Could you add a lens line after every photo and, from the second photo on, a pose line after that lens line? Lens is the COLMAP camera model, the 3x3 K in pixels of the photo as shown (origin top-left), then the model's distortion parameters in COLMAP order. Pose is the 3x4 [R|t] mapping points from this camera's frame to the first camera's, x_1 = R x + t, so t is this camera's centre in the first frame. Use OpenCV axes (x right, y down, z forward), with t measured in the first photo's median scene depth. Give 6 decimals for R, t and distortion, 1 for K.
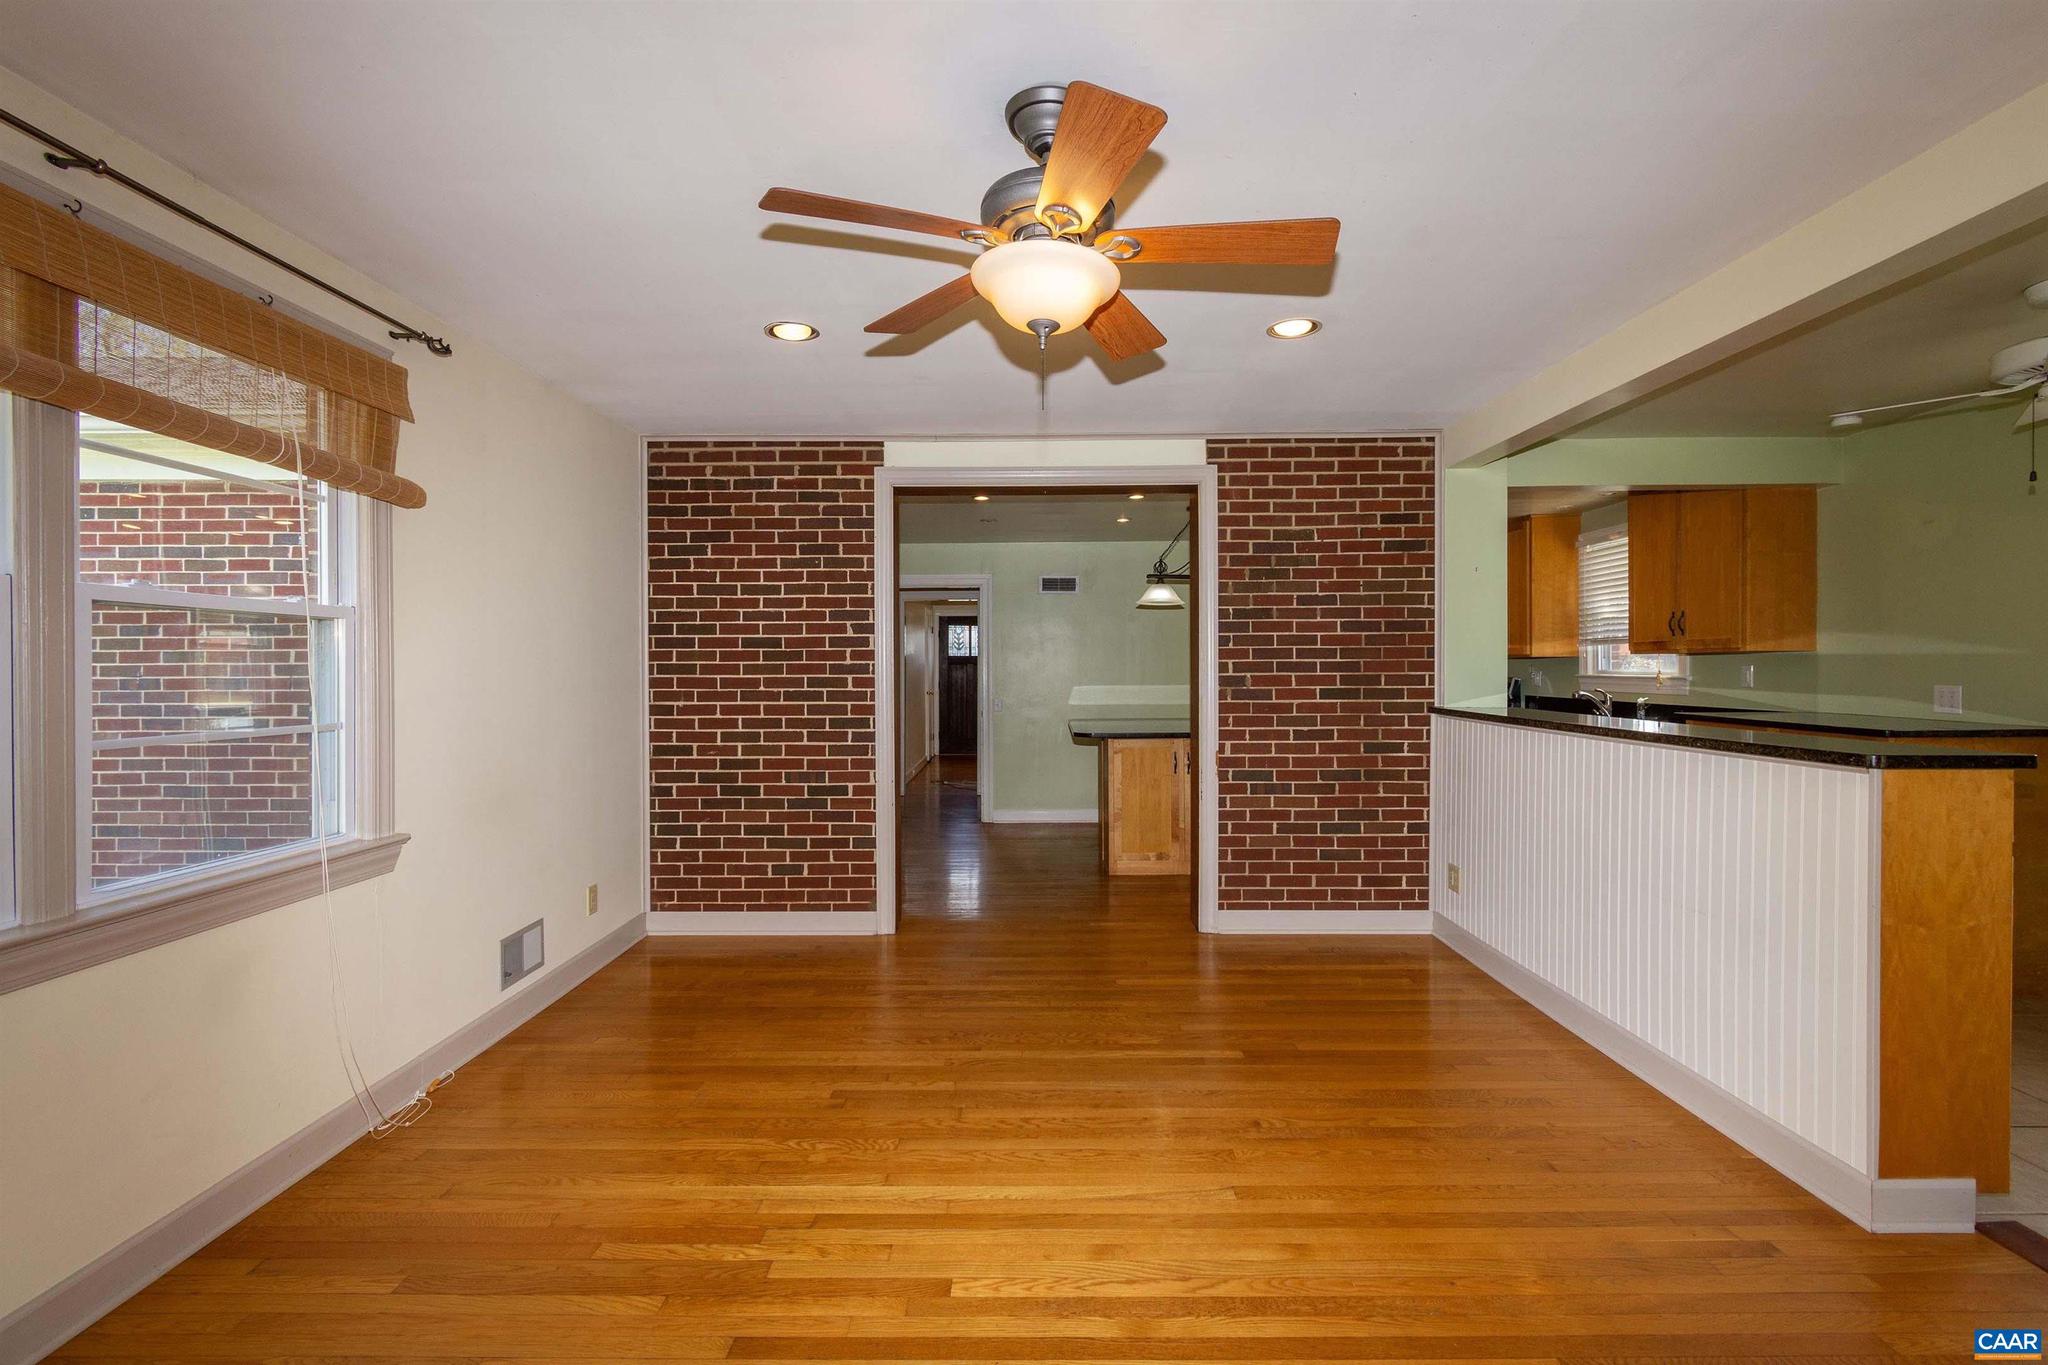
lens RADIAL K [[876.6, 0, 1031.8], [0, 876.6, 671.0], [0, 0, 1]] dist [-0.001439, -0.000372]
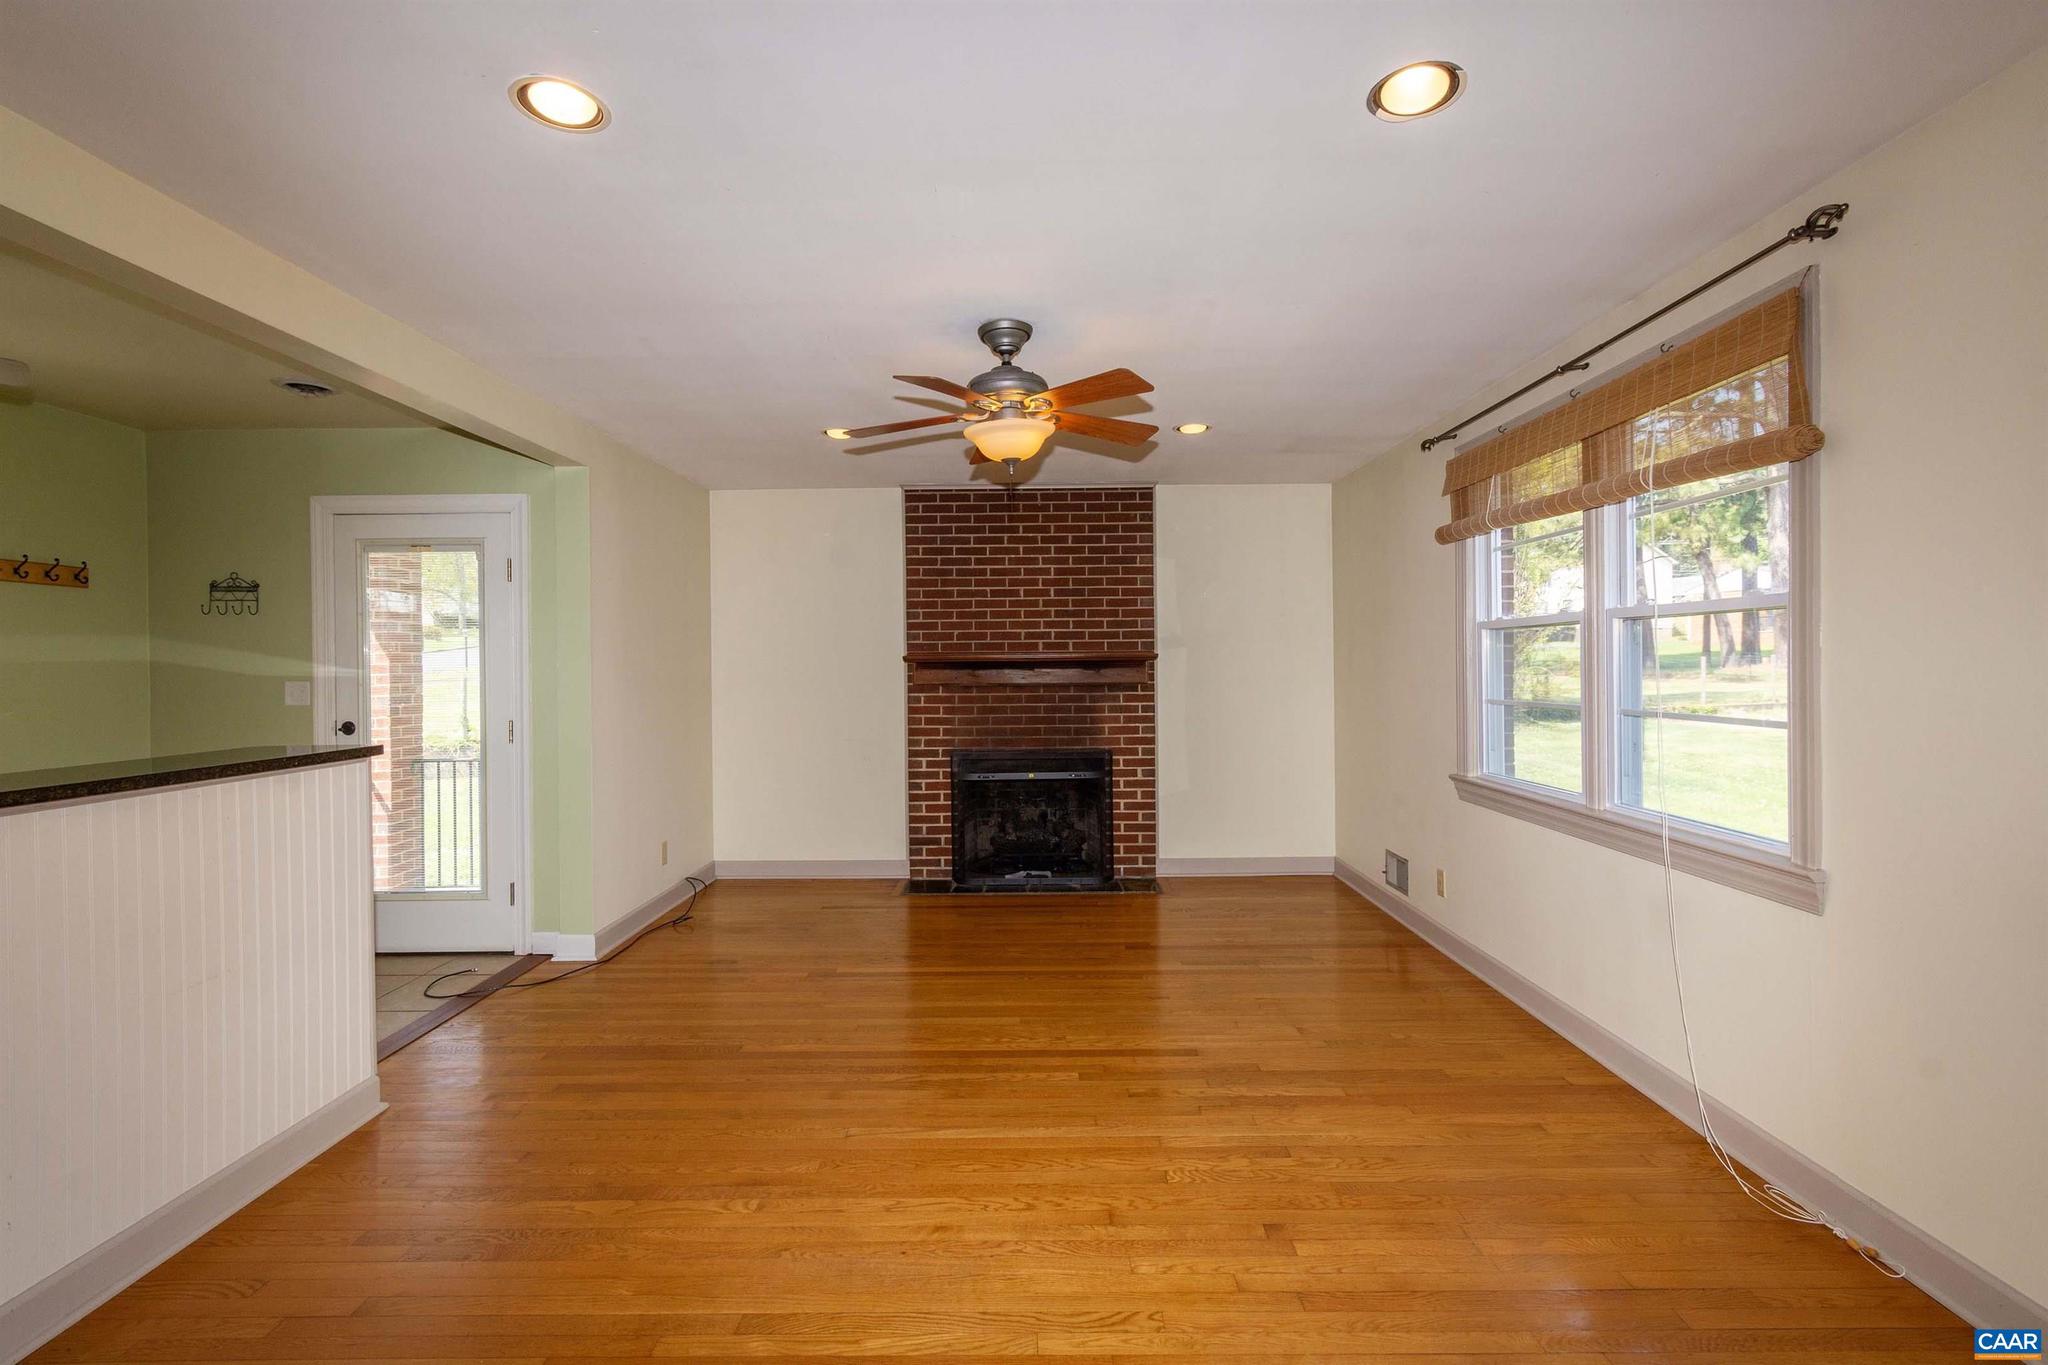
lens RADIAL K [[876.6, 0, 1031.8], [0, 876.6, 671.0], [0, 0, 1]] dist [-0.001439, -0.000372]
pose [[-0.999911, 0.013246, 0.001627, -0.019013], [0.013259, 0.999878, 0.008280, -0.011823], [-0.001517, 0.008301, -0.999964, 2.153538]]
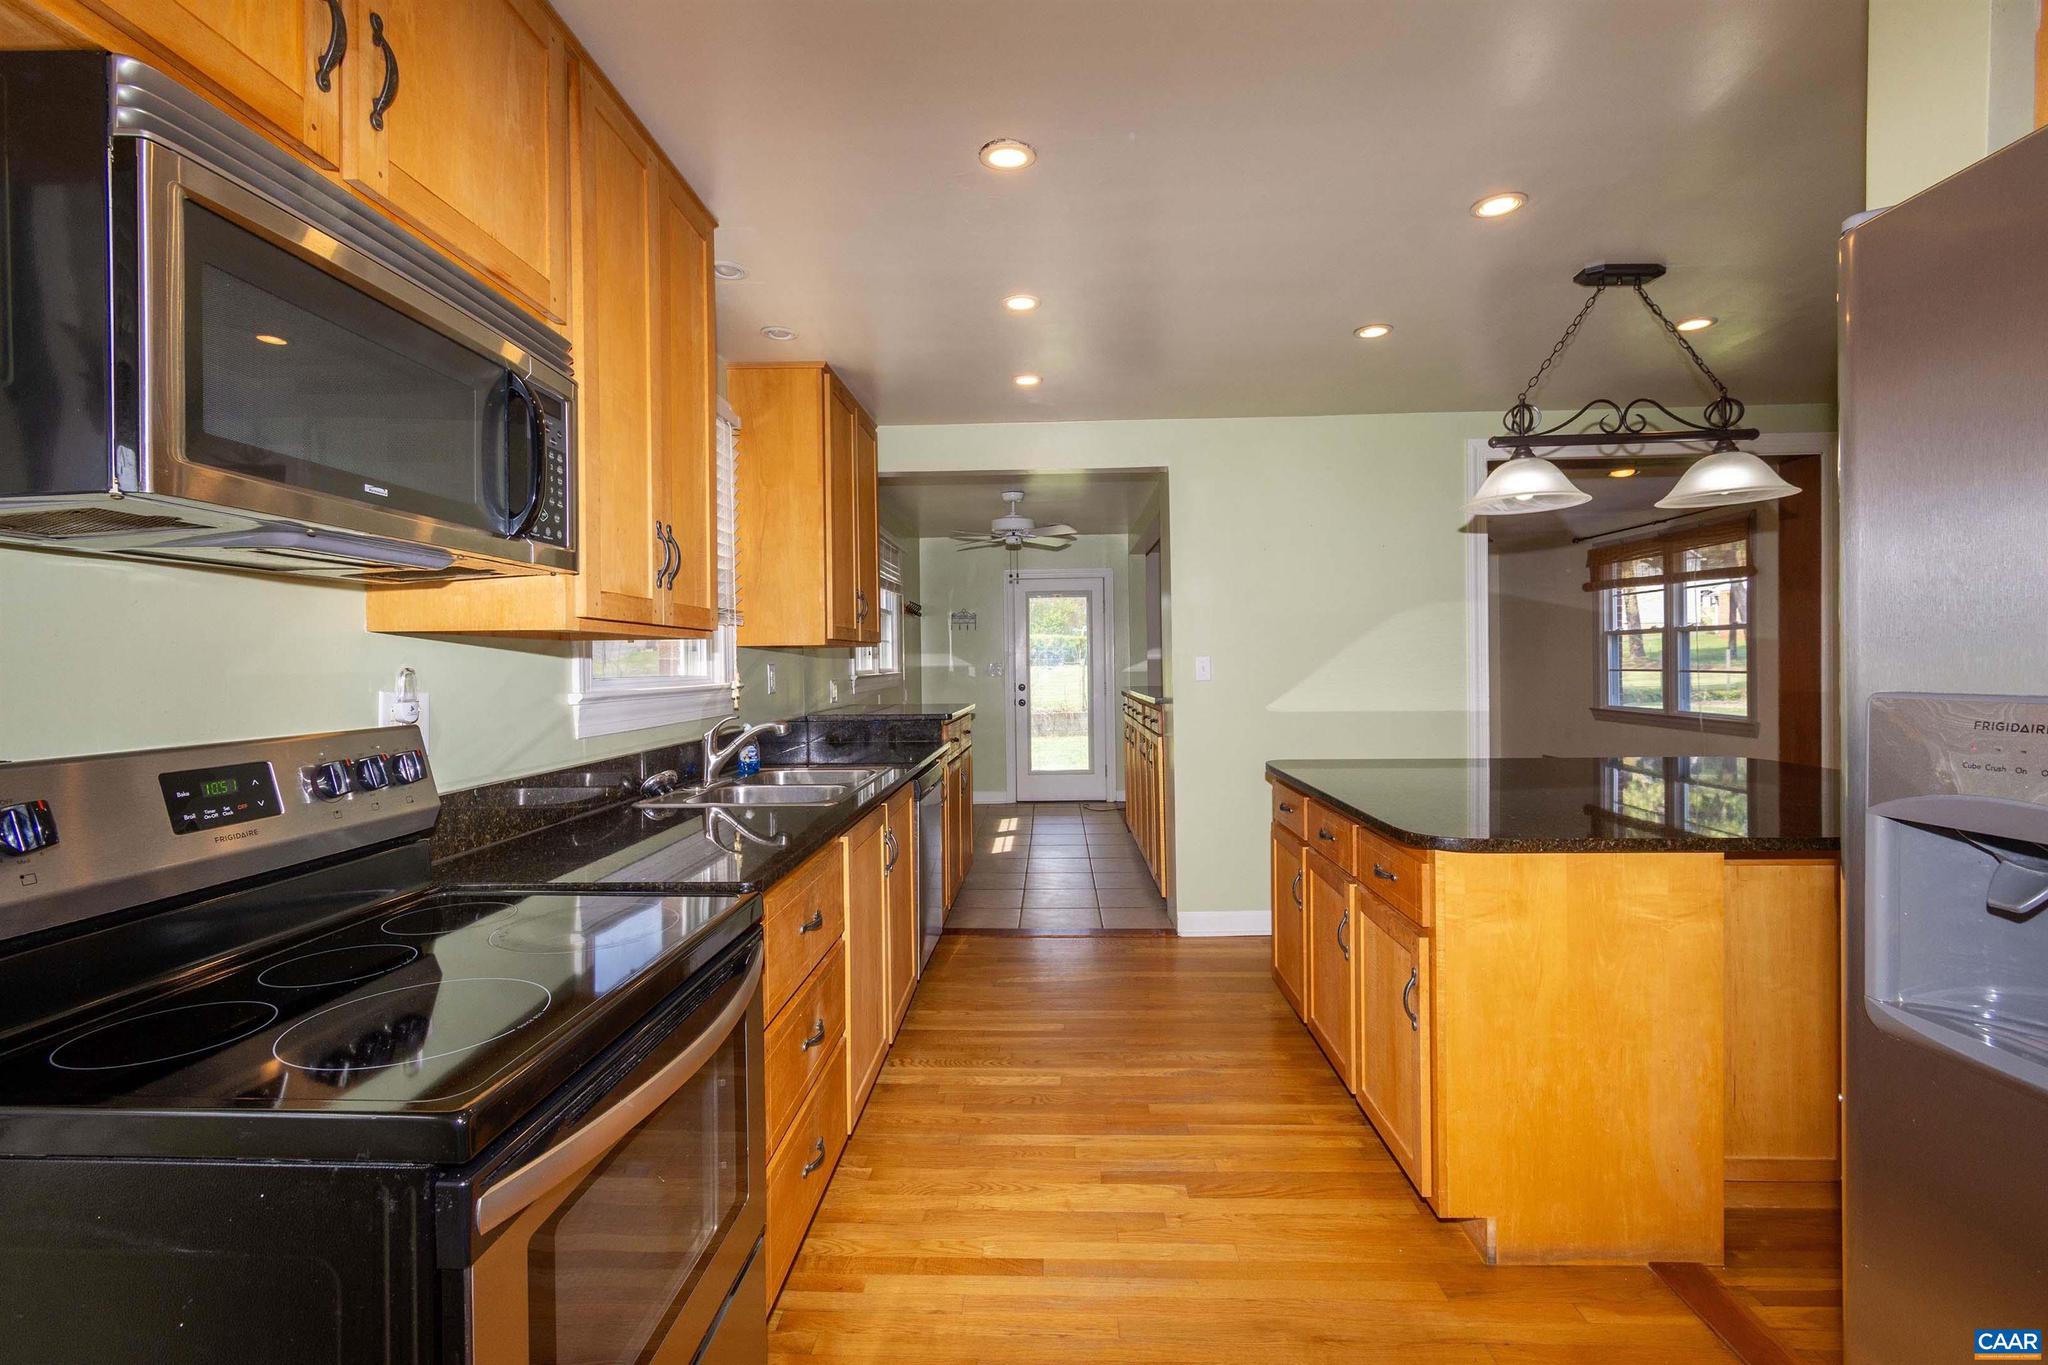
lens RADIAL K [[876.6, 0, 1031.8], [0, 876.6, 671.0], [0, 0, 1]] dist [-0.001439, -0.000372]
pose [[-0.999622, 0.016732, 0.021833, 1.293889], [0.016964, 0.999801, 0.010498, -0.001177], [-0.021653, 0.010864, -0.999707, 3.939286]]
